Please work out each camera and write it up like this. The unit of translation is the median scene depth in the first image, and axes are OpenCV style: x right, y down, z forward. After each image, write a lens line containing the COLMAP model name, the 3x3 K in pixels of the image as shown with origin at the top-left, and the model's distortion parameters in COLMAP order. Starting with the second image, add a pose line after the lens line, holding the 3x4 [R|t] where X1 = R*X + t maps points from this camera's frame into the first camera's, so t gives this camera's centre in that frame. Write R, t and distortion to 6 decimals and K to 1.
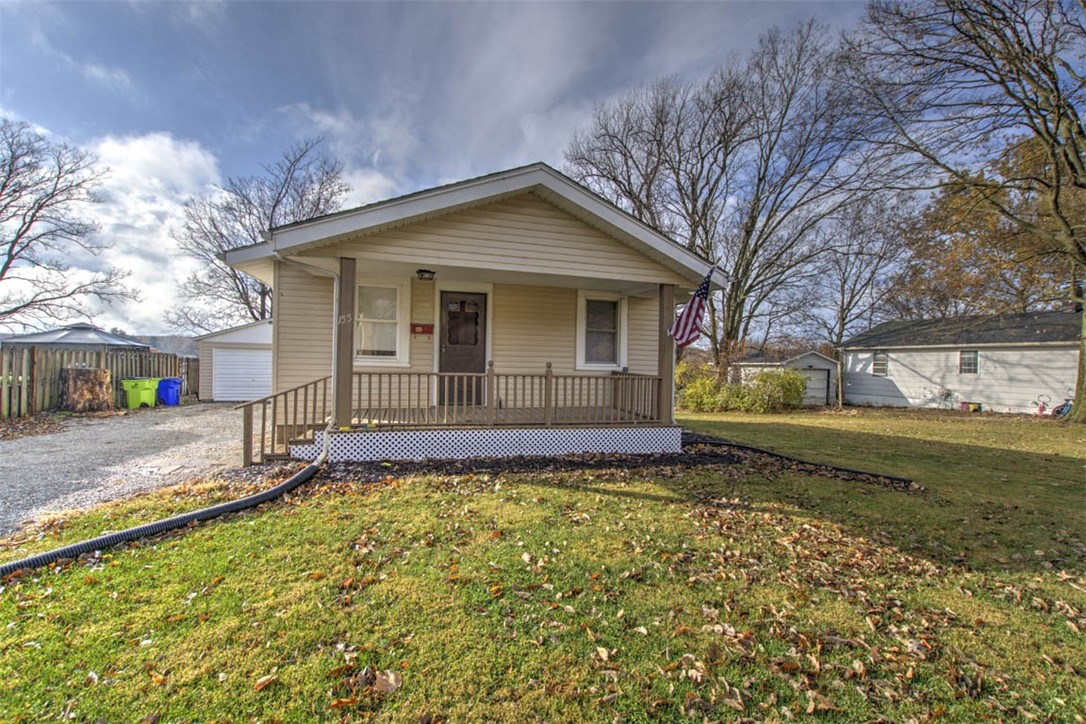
lens RADIAL K [[470.6, 0, 541.4], [0, 470.6, 363.4], [0, 0, 1]] dist [-0.002048, -0.000291]
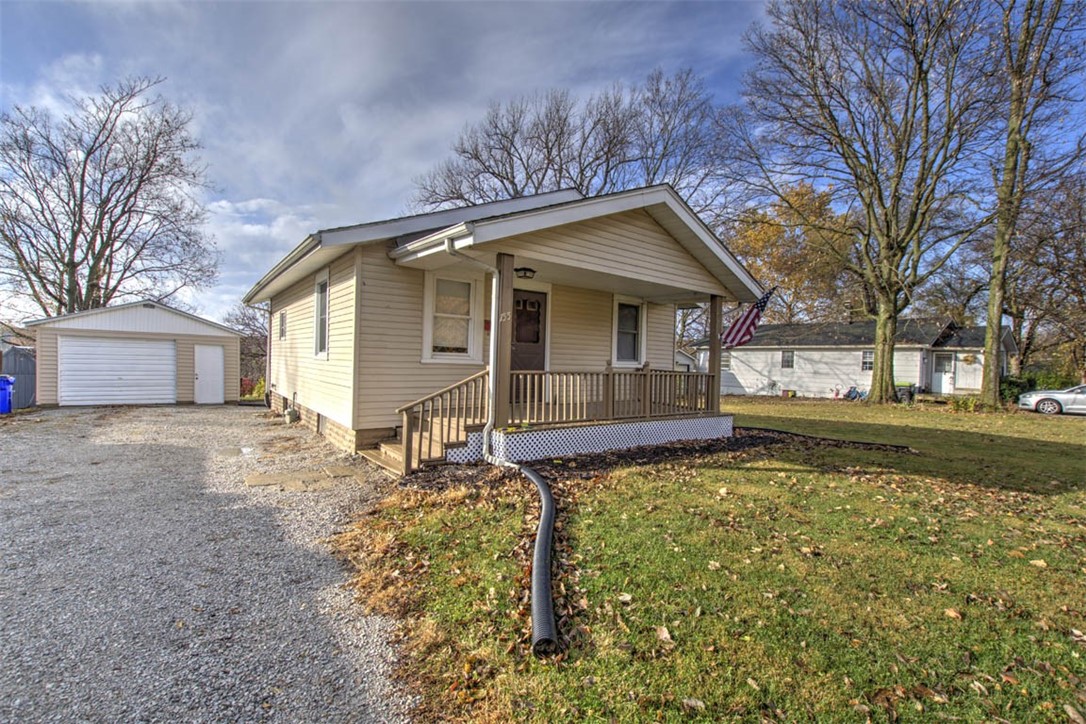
lens RADIAL K [[470.6, 0, 538.6], [0, 470.6, 360.1], [0, 0, 1]] dist [-0.002048, -0.000291]
pose [[0.936899, 0.005701, 0.349553, -0.453596], [-0.008222, 0.999950, 0.005729, -0.007006], [-0.349503, -0.008241, 0.936899, 0.037255]]
